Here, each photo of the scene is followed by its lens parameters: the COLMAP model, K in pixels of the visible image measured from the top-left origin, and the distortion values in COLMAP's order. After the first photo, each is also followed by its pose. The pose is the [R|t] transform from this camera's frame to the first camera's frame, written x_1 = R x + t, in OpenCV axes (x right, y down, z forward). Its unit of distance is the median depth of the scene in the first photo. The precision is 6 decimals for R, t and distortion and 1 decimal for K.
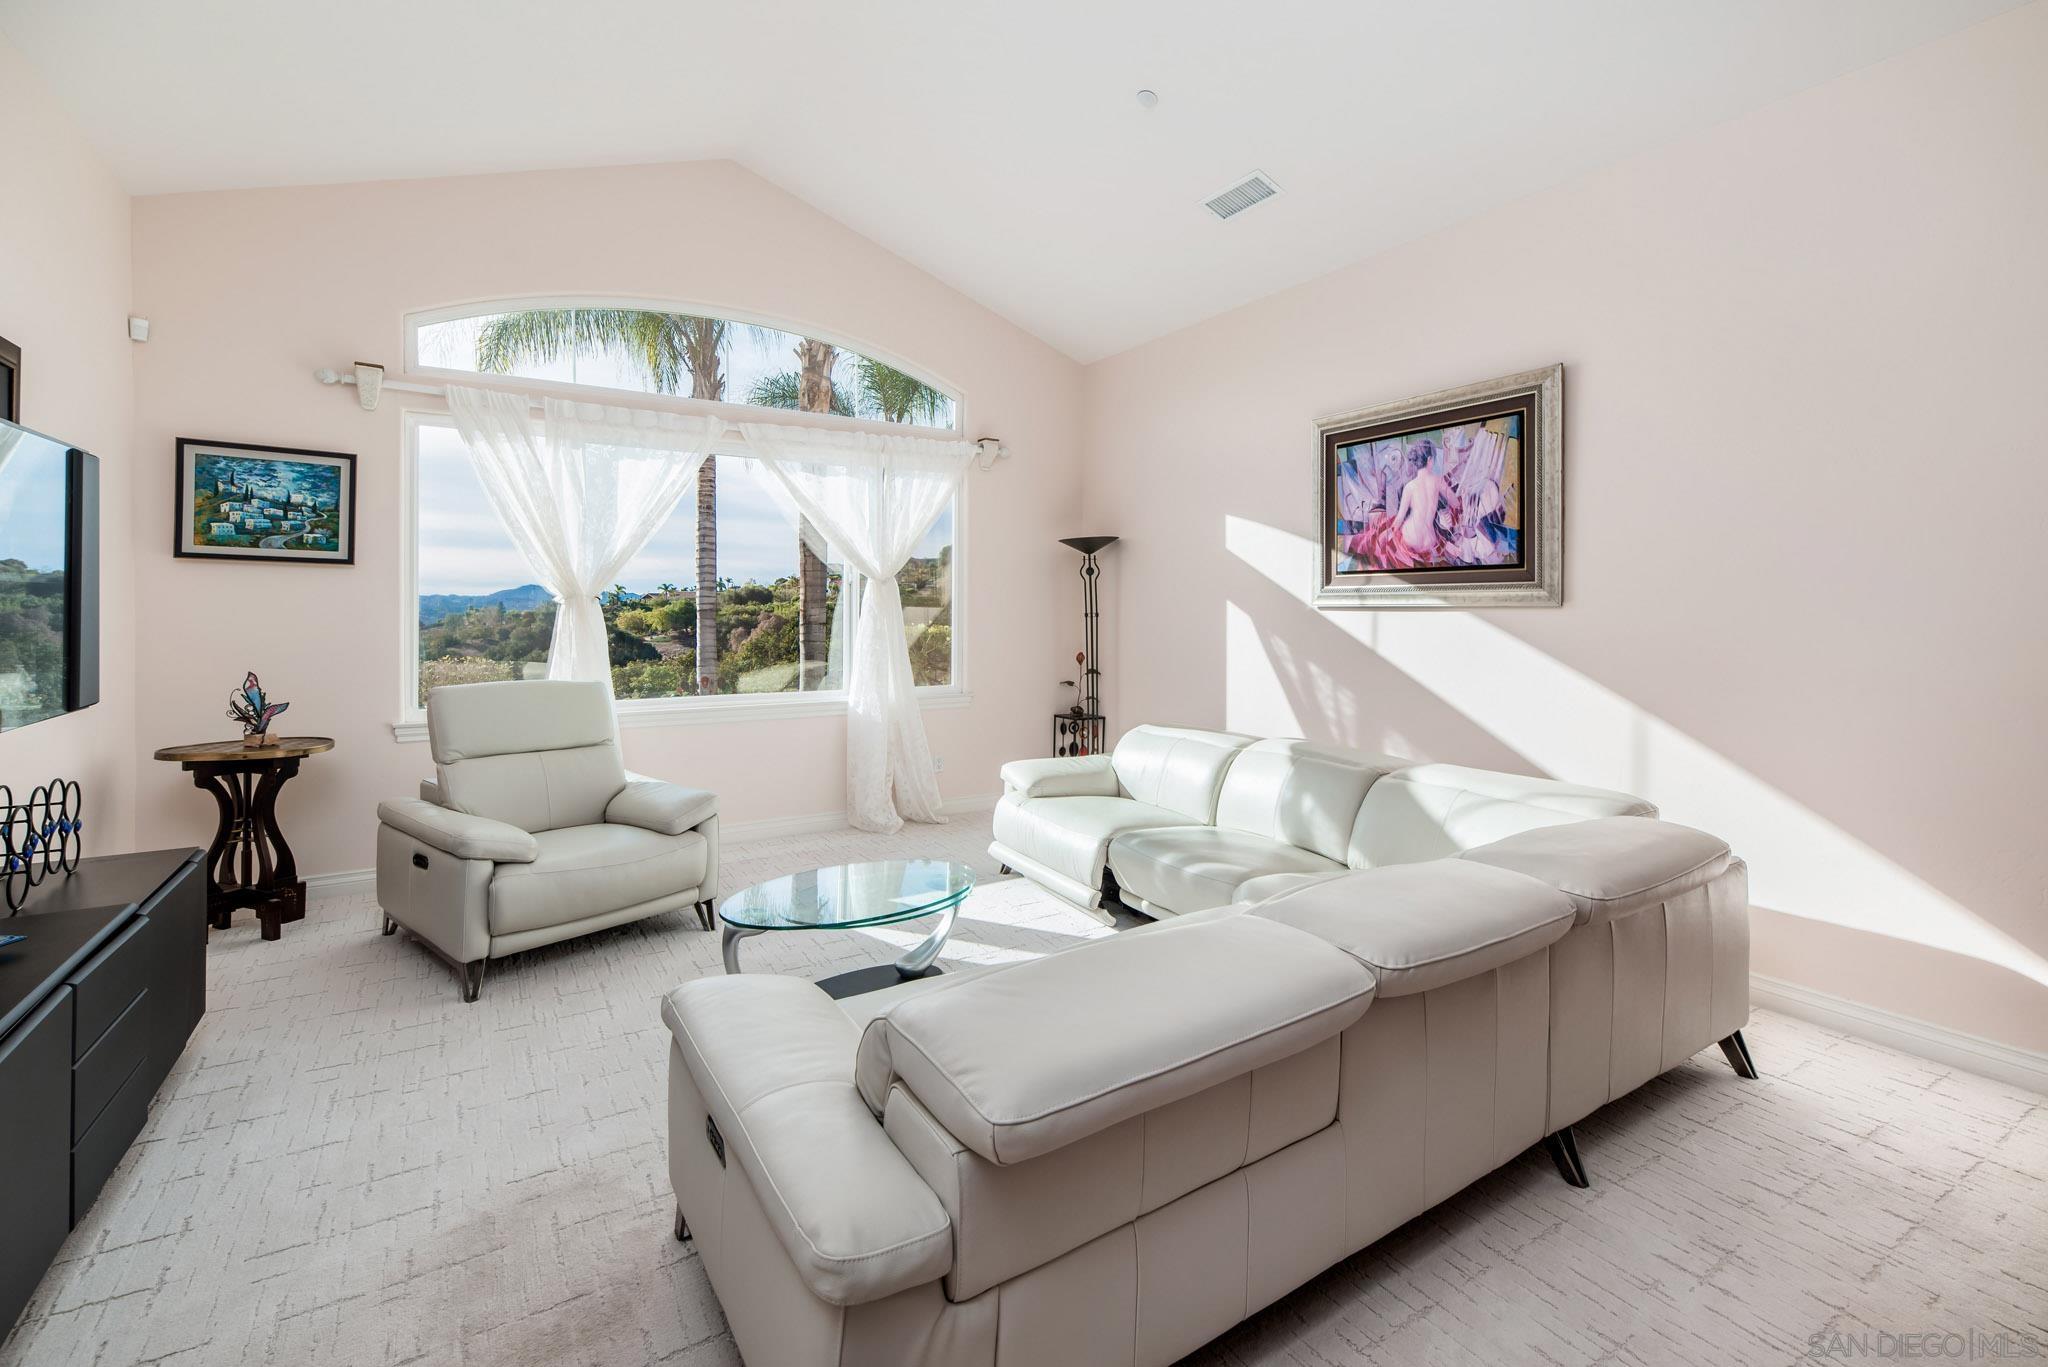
lens RADIAL K [[917.4, 0, 1051.1], [0, 917.4, 617.3], [0, 0, 1]] dist [0.004721, 0.001371]
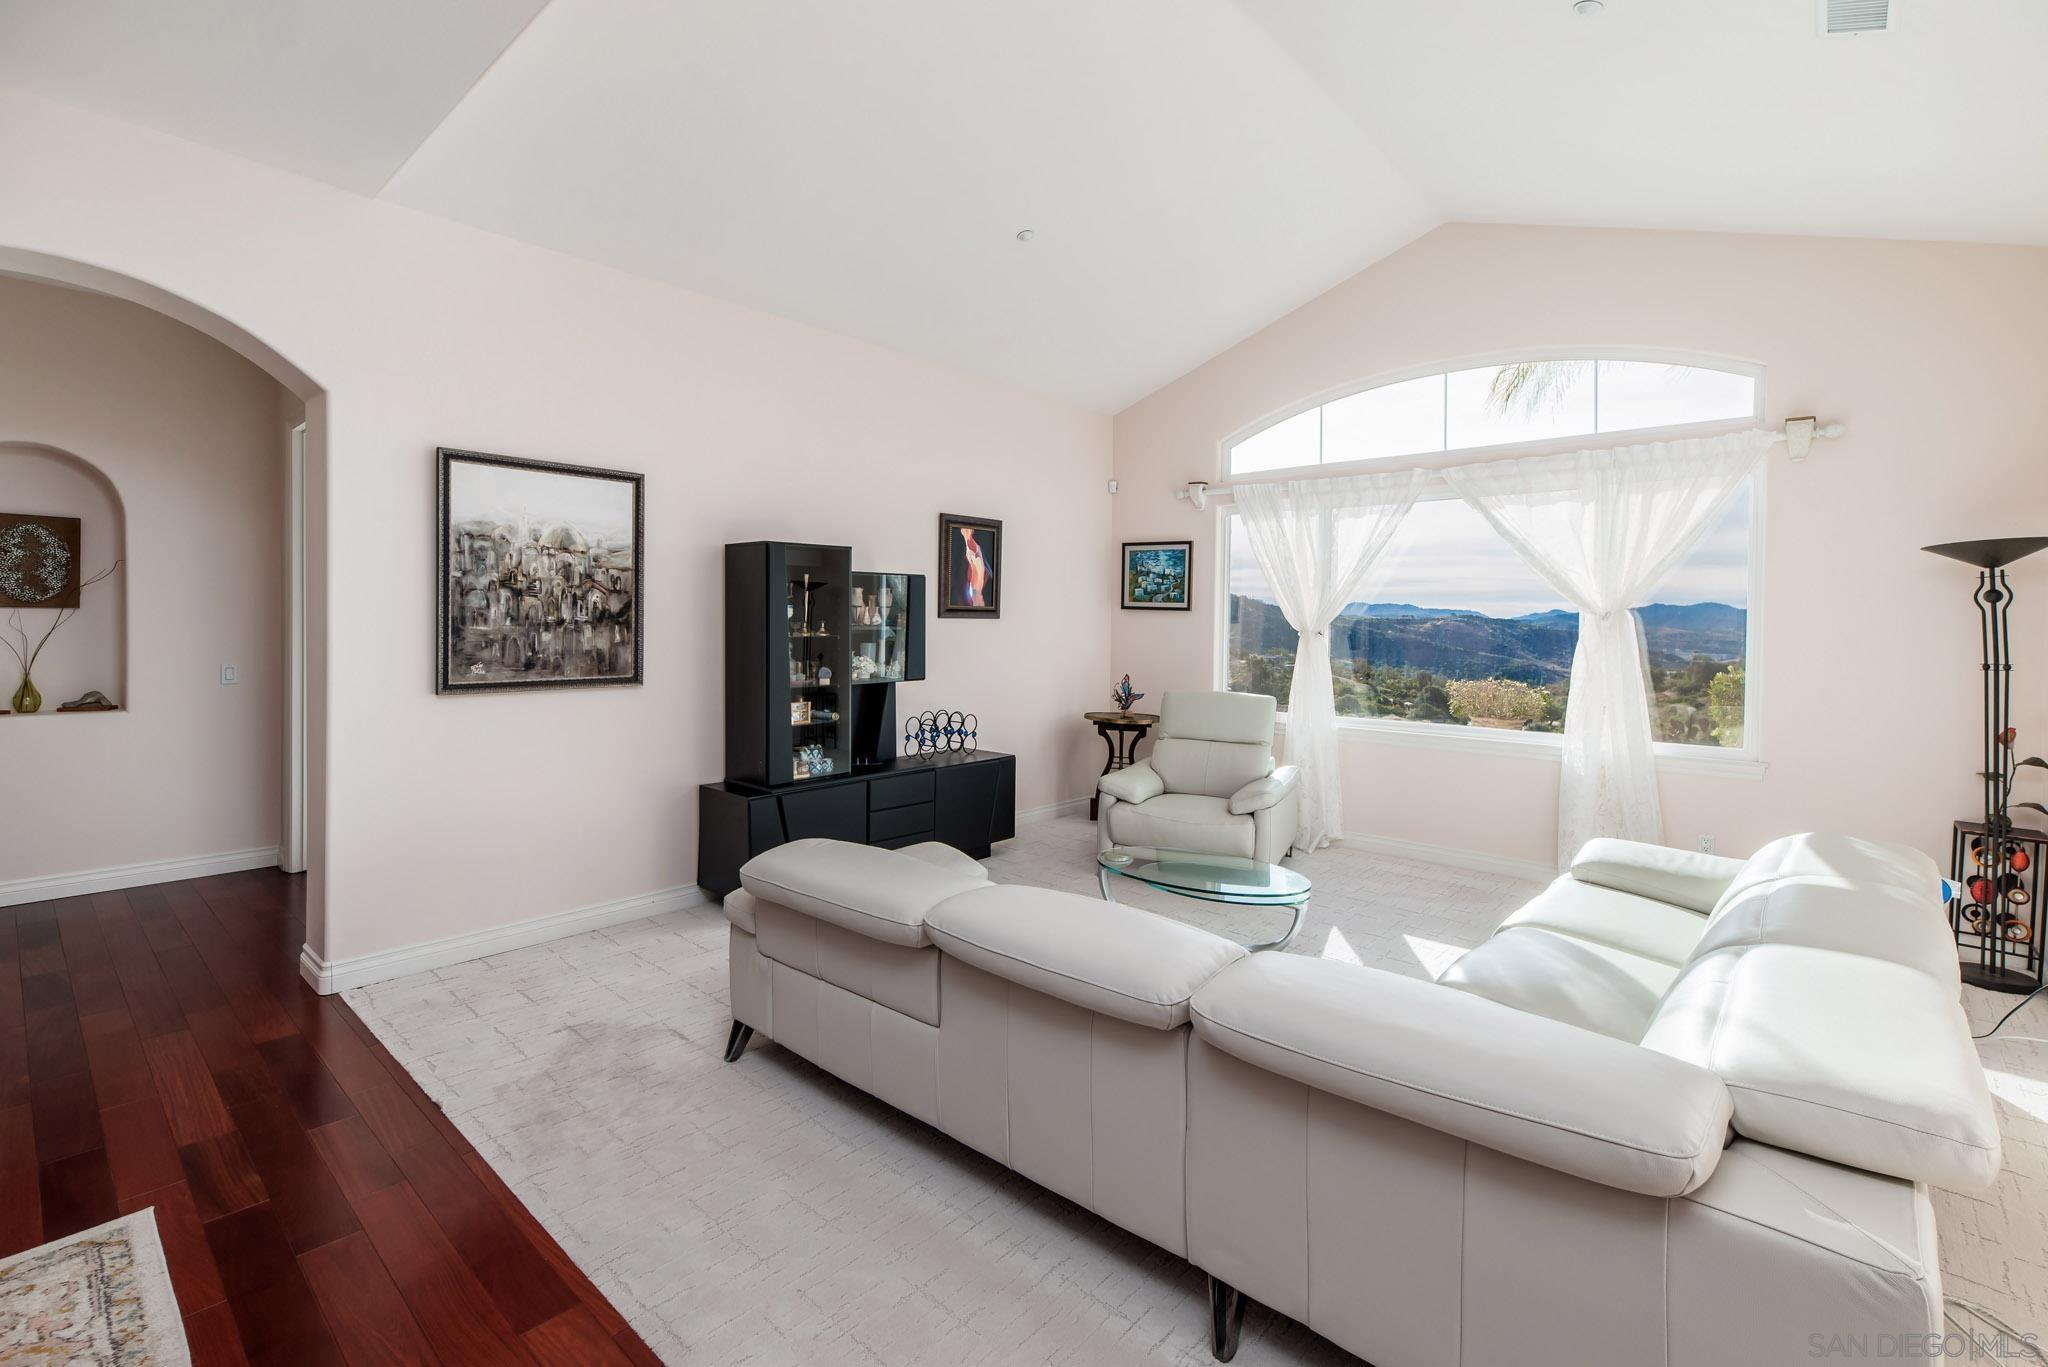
lens RADIAL K [[917.4, 0, 1003.1], [0, 917.4, 637.3], [0, 0, 1]] dist [0.004721, 0.001371]
pose [[0.255277, 0.017010, -0.966718, 0.704601], [-0.018794, 0.999744, 0.012628, -0.026664], [0.966685, 0.014945, 0.255531, 0.301211]]
